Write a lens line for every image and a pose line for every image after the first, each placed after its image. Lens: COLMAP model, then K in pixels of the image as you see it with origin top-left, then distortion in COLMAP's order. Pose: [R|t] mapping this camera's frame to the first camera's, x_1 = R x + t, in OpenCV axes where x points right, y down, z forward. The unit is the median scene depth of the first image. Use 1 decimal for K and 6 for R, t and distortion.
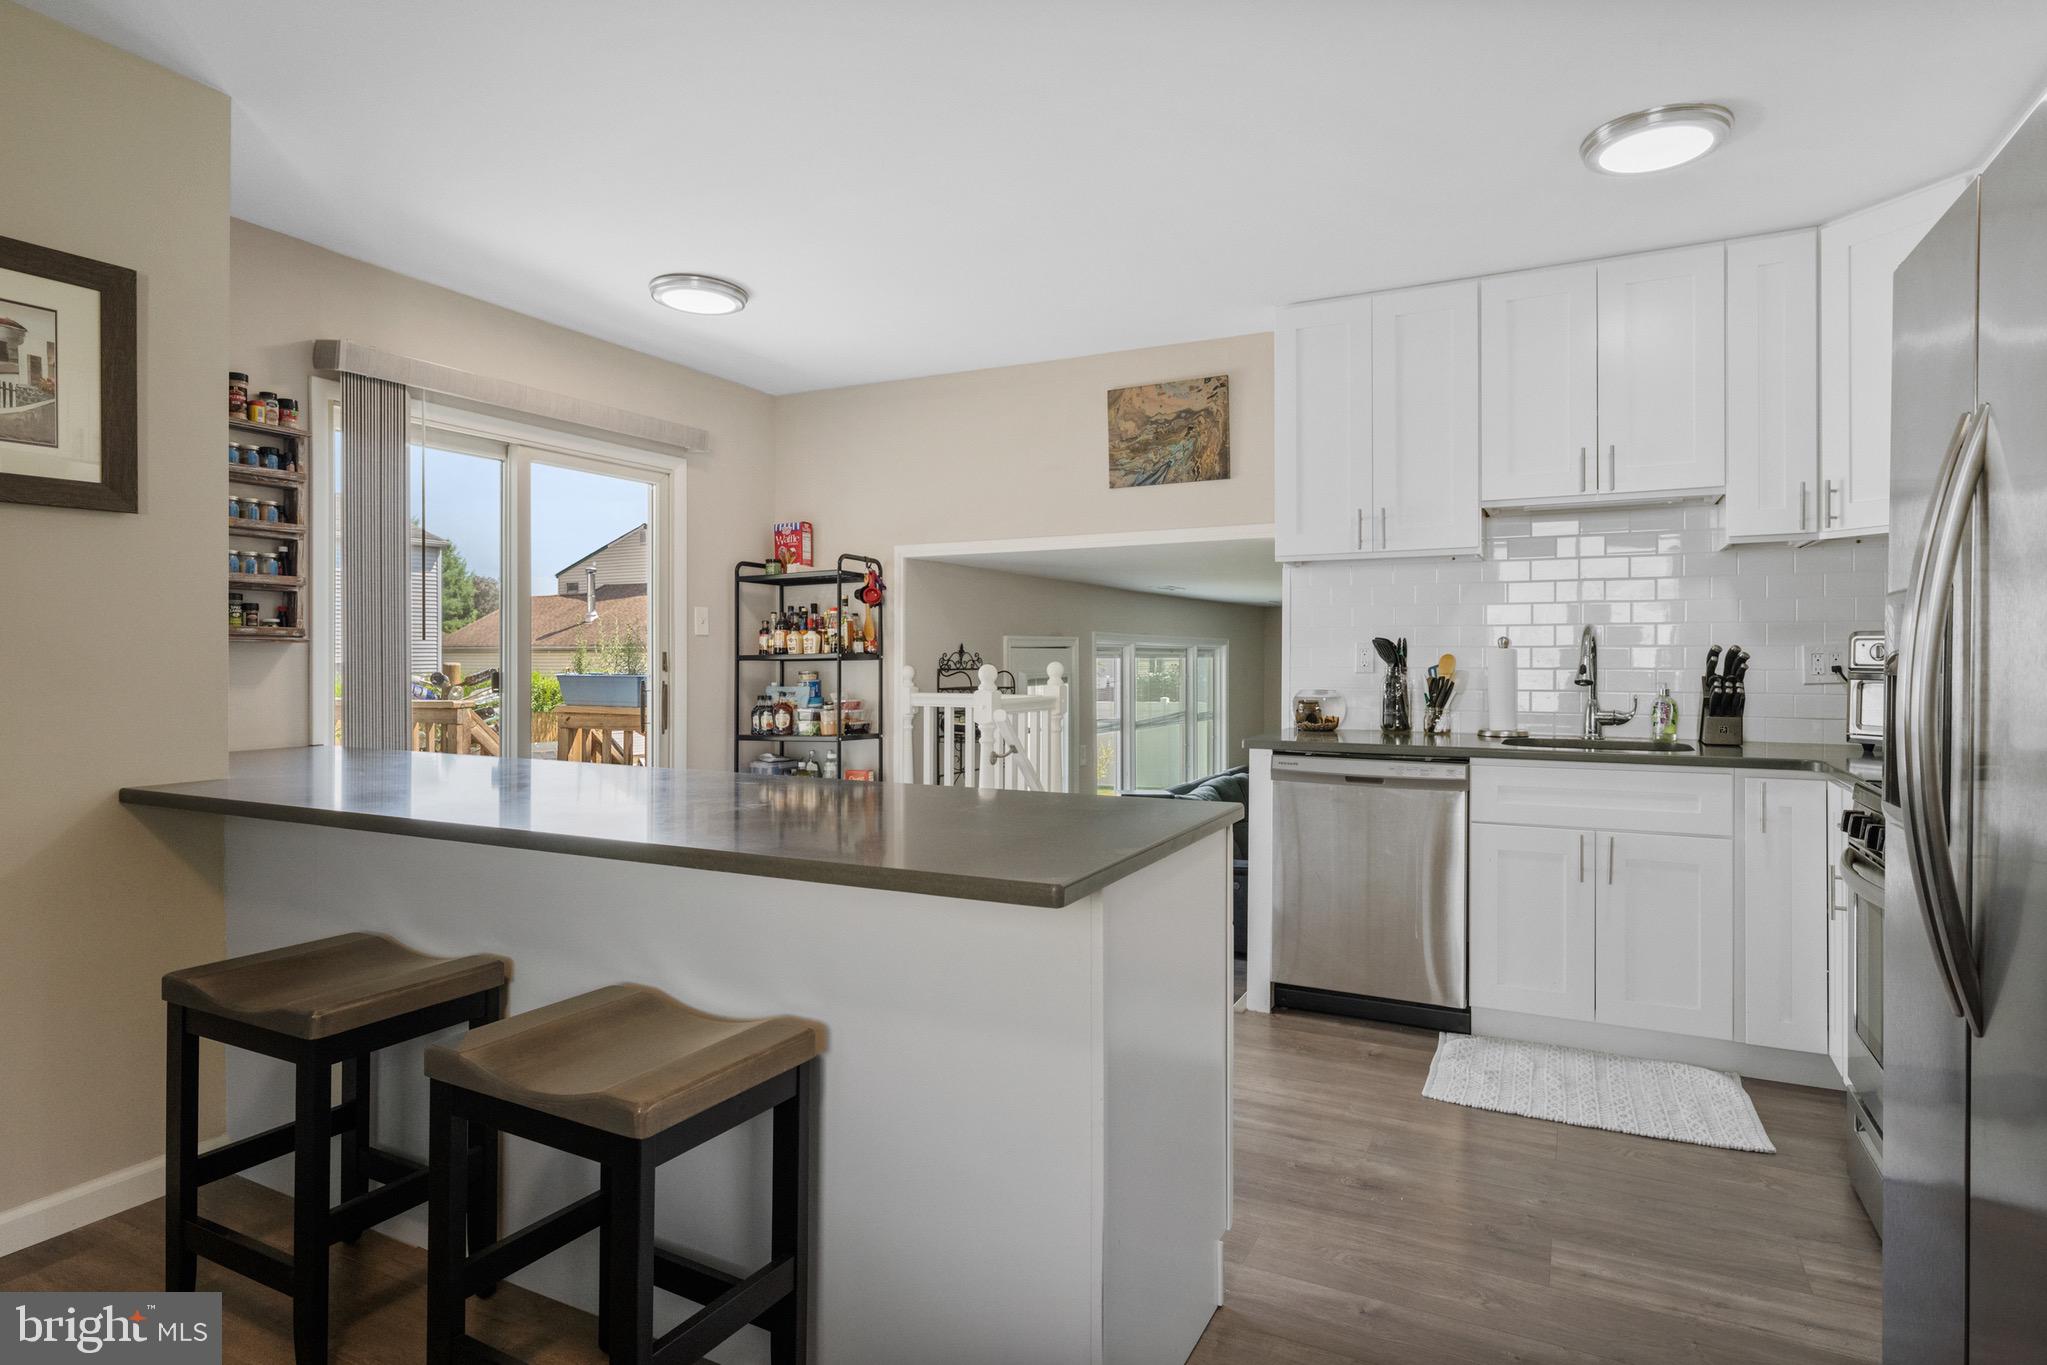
lens RADIAL K [[1087.5, 0, 1032.1], [0, 1087.5, 660.2], [0, 0, 1]] dist [-0.000289, -0.003131]
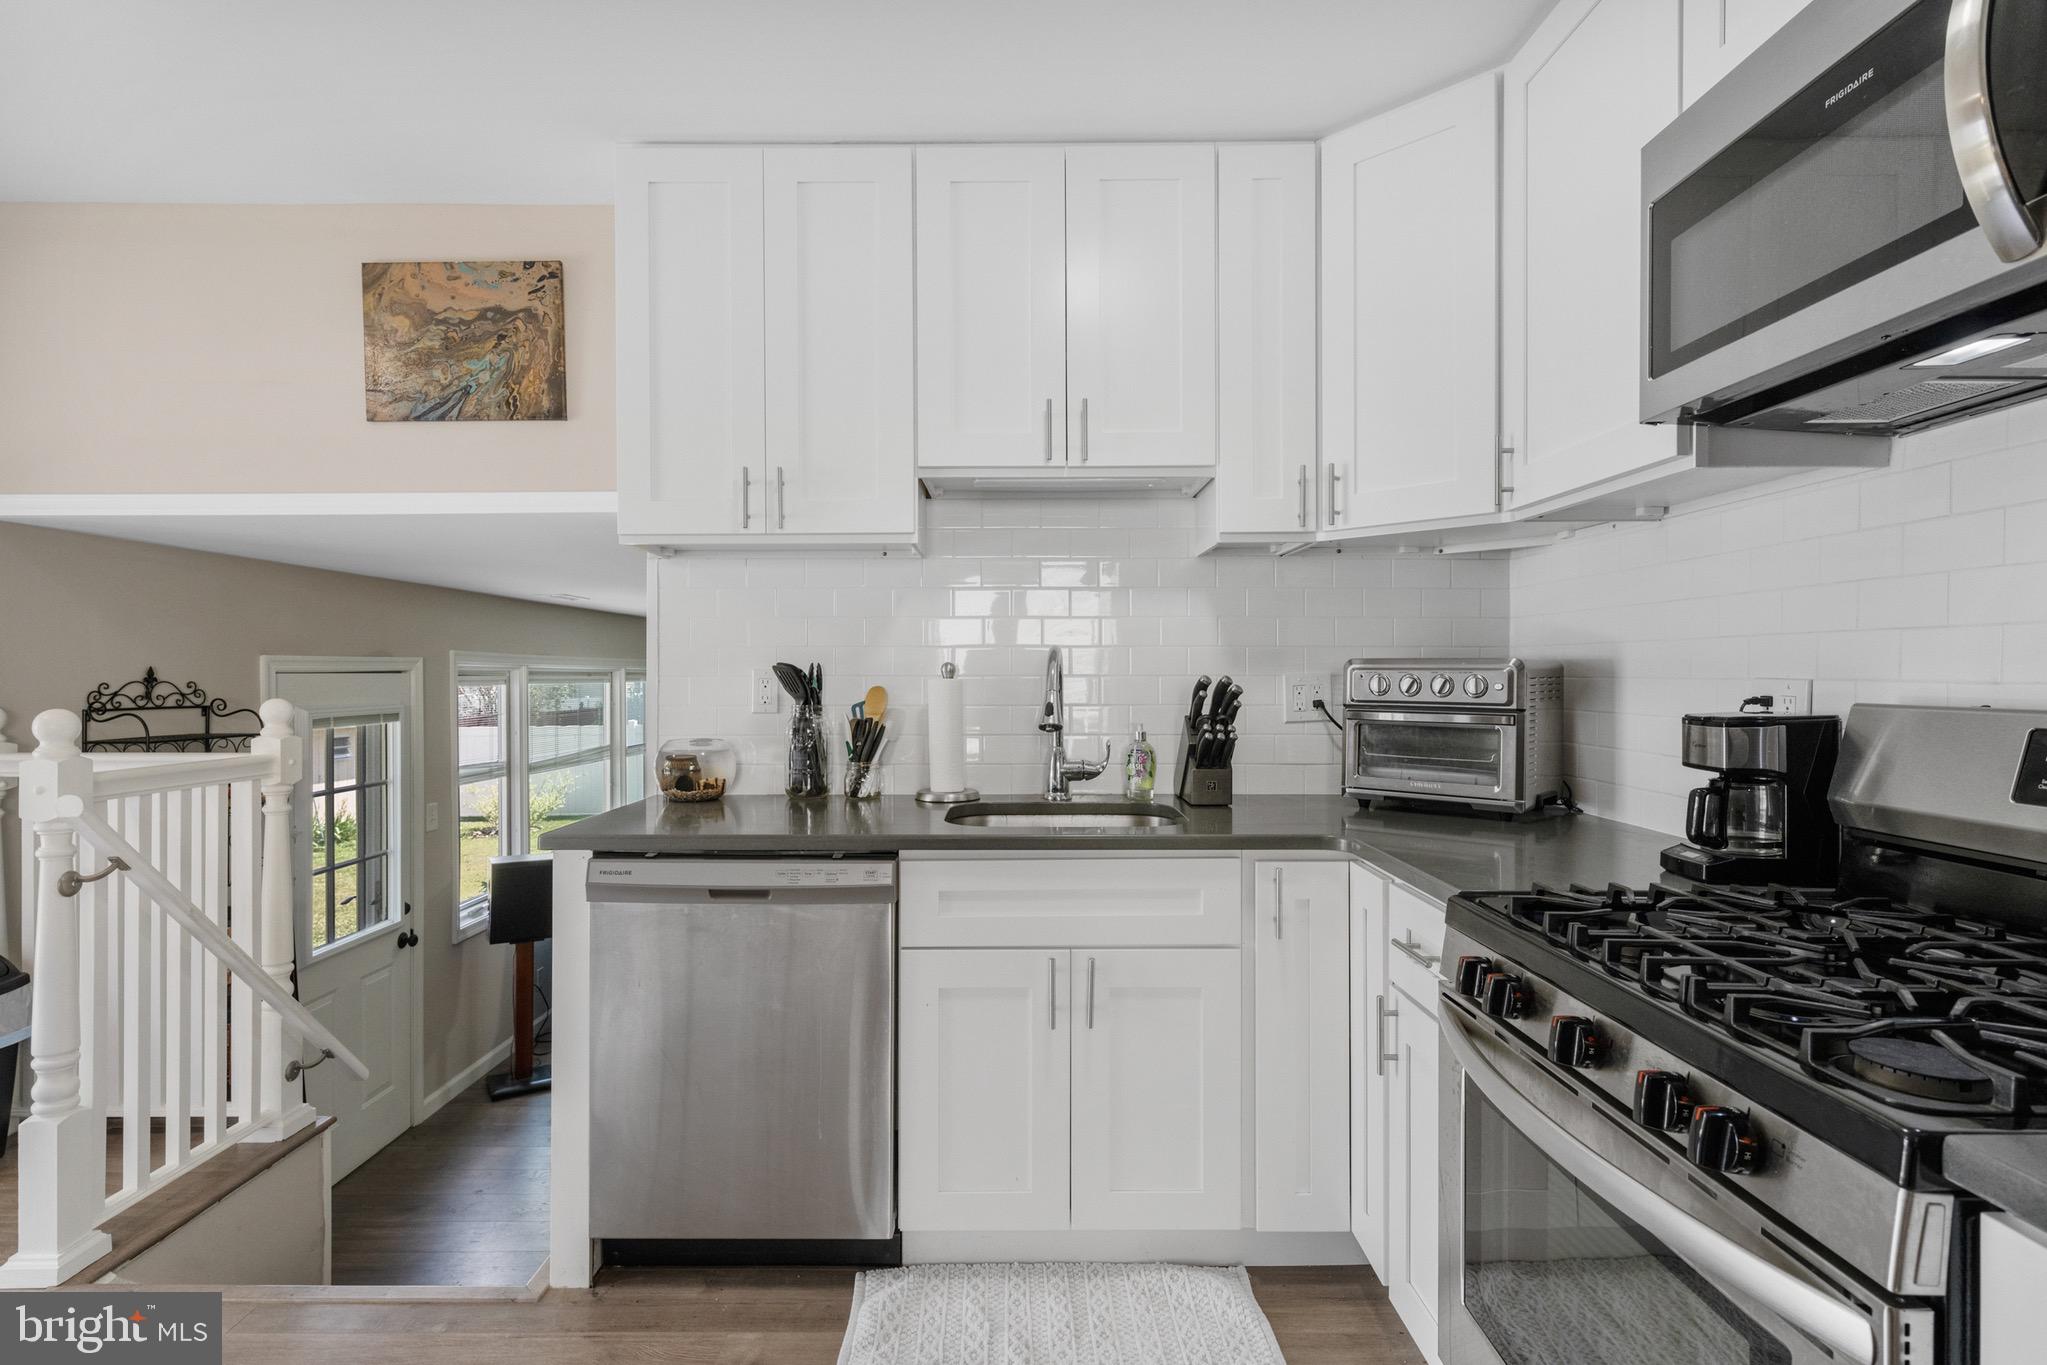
lens RADIAL K [[1007.9, 0, 1018.0], [0, 1007.9, 675.4], [0, 0, 1]] dist [0.015095, 0.000636]
pose [[0.891604, -0.001020, 0.452816, 0.175031], [0.002947, 0.999989, -0.003550, -0.010862], [-0.452807, 0.004500, 0.891597, 0.389003]]
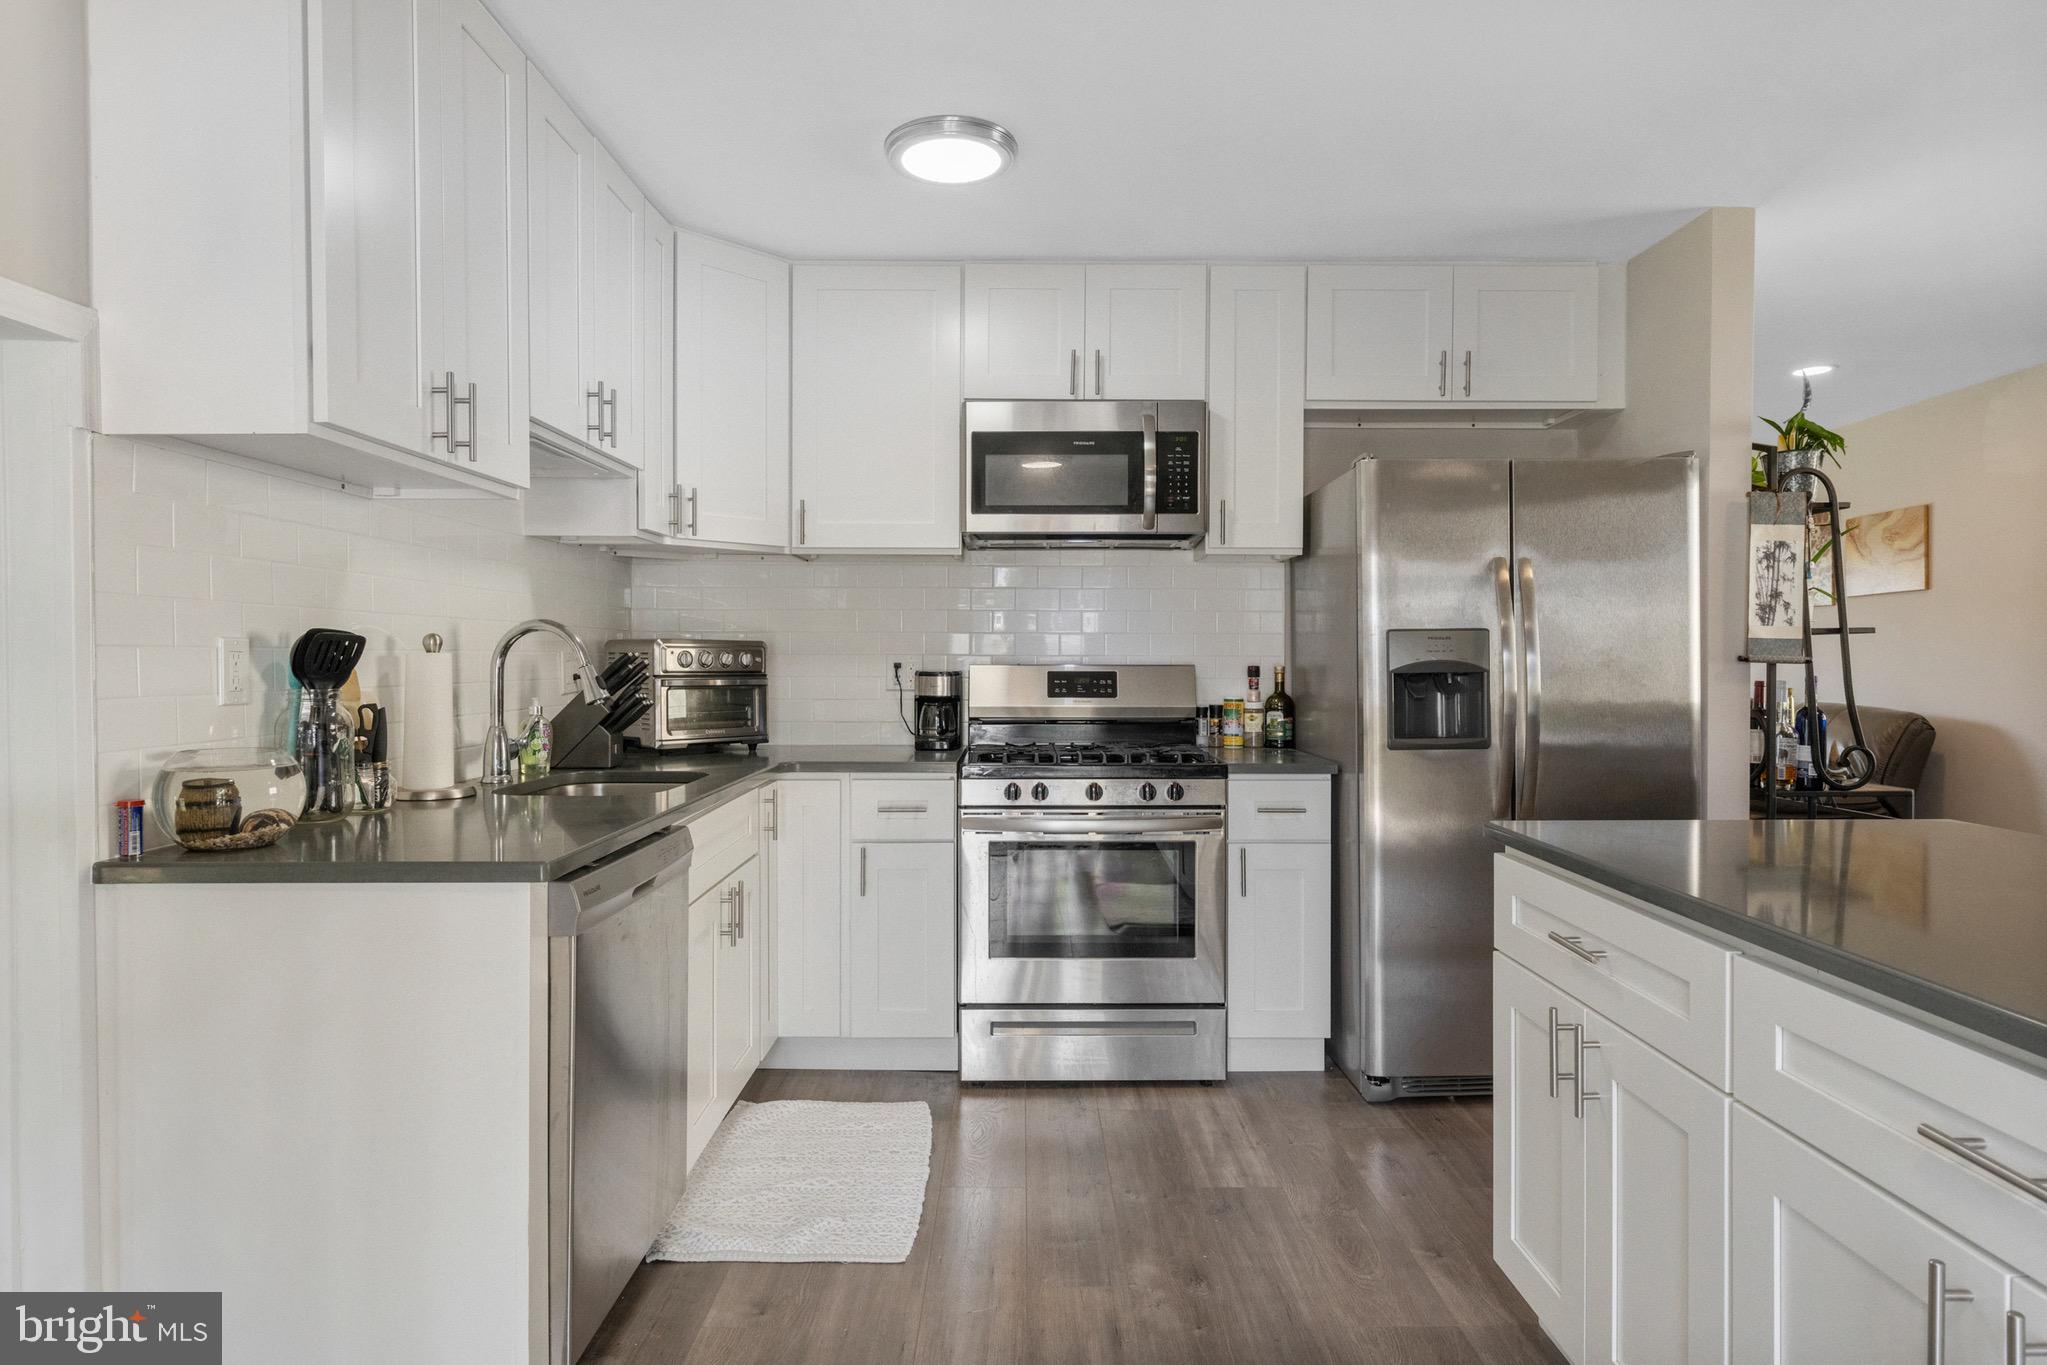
lens RADIAL K [[1115.1, 0, 1021.6], [0, 1115.1, 675.2], [0, 0, 1]] dist [-0.000724, 0.001211]
pose [[-0.443661, -0.013555, 0.896092, -0.278626], [0.004787, 0.999836, 0.017494, -0.008151], [-0.896182, 0.012051, -0.443523, 1.009147]]
